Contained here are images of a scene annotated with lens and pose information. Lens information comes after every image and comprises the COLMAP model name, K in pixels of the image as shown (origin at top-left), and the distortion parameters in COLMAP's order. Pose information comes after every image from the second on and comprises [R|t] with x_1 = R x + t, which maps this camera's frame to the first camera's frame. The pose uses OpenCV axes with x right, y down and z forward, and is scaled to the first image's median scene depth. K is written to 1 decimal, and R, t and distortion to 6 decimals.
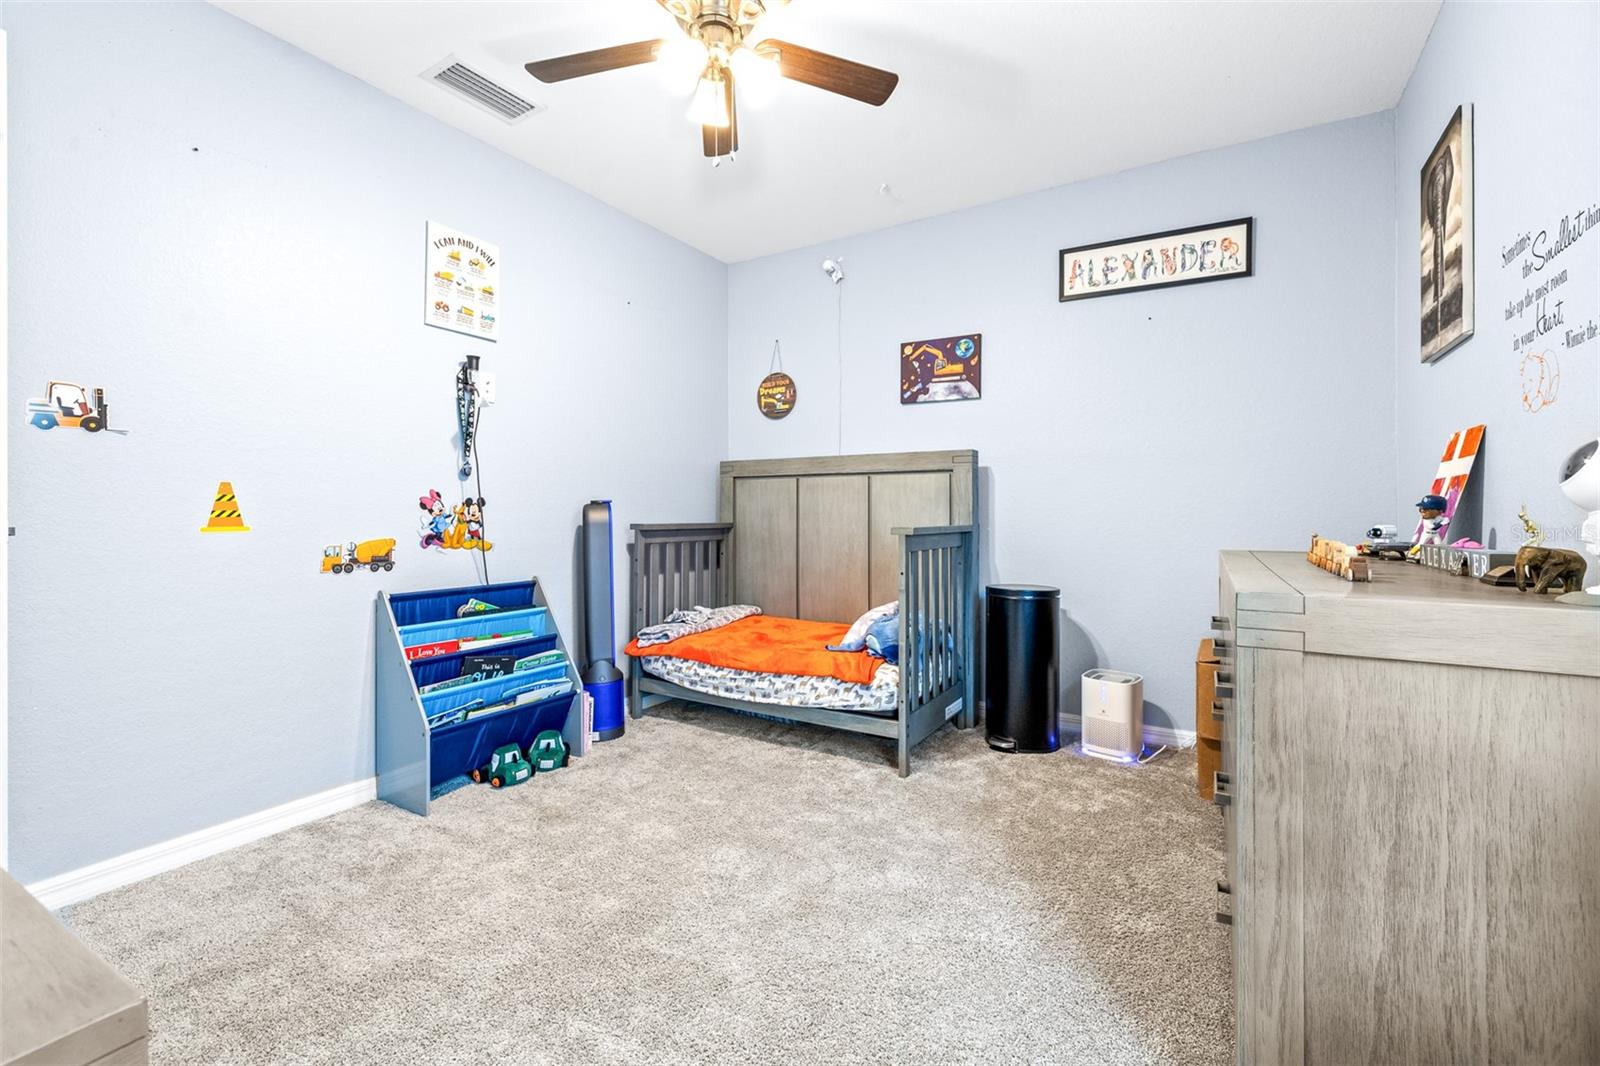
lens RADIAL K [[693.0, 0, 789.5], [0, 693.0, 511.4], [0, 0, 1]] dist [-0.001130, 0.000460]
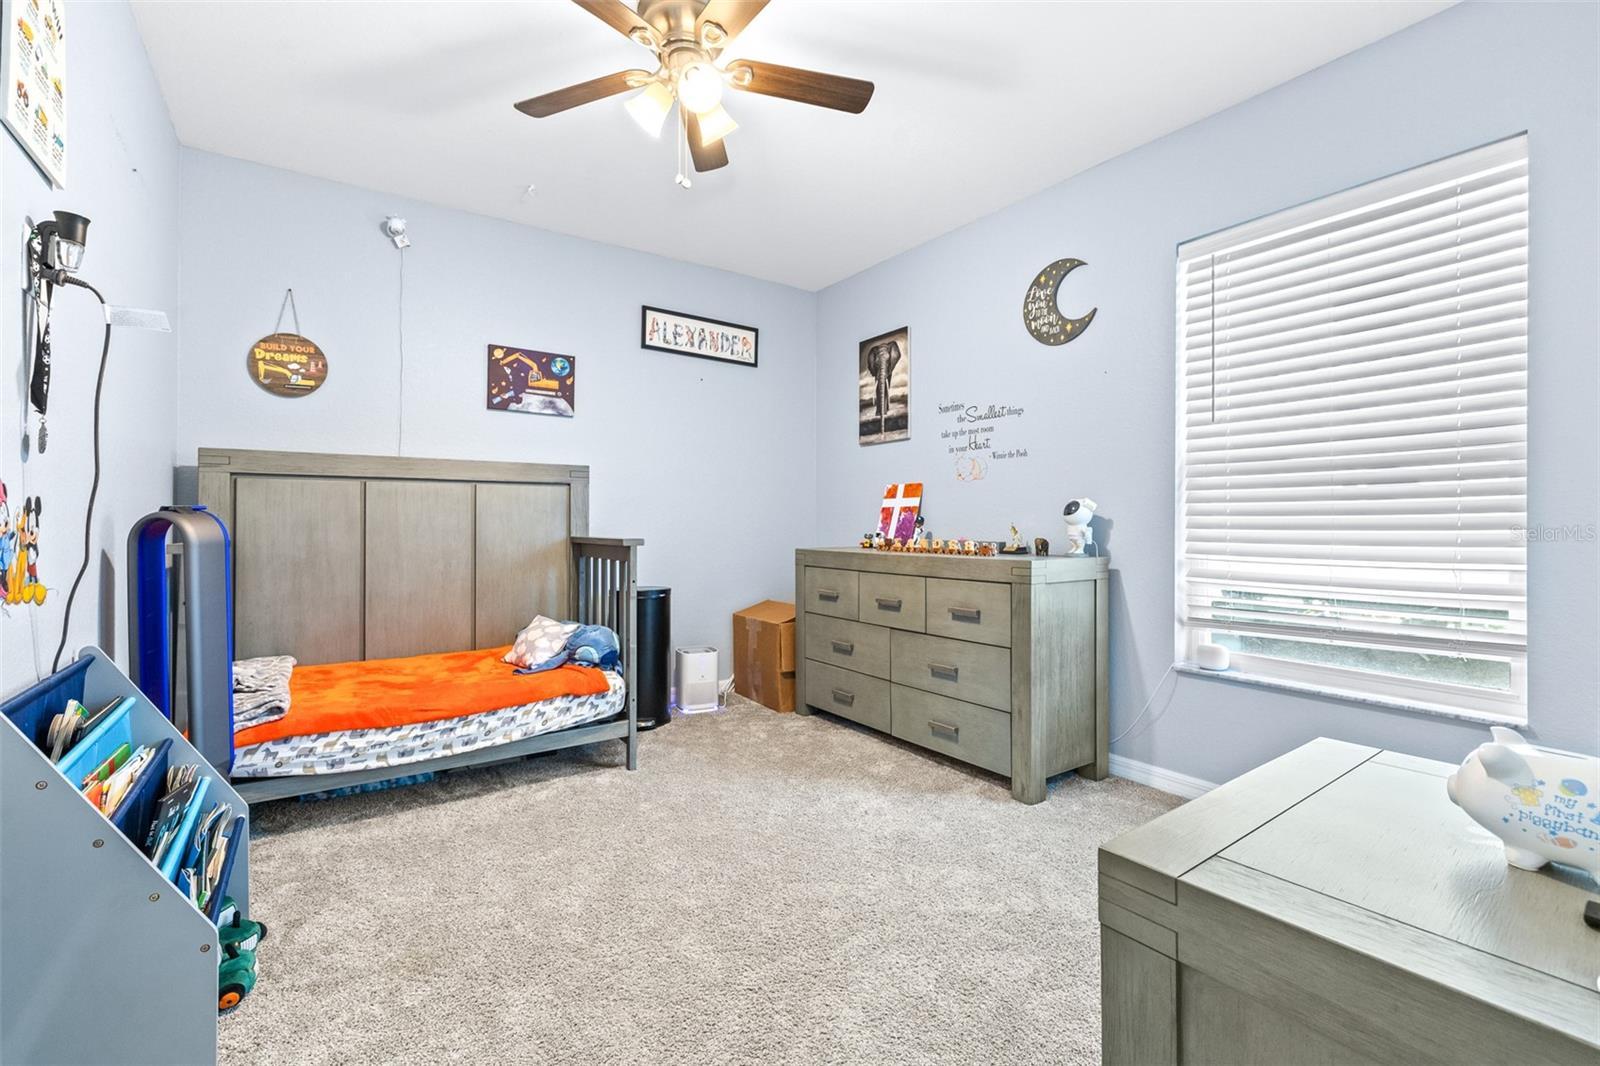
lens RADIAL K [[693.0, 0, 807.4], [0, 693.0, 521.3], [0, 0, 1]] dist [-0.001130, 0.000460]
pose [[0.396151, 0.002074, 0.918183, -0.614896], [-0.001902, 0.999997, -0.001438, -0.002794], [-0.918184, -0.001177, 0.396154, 0.273753]]
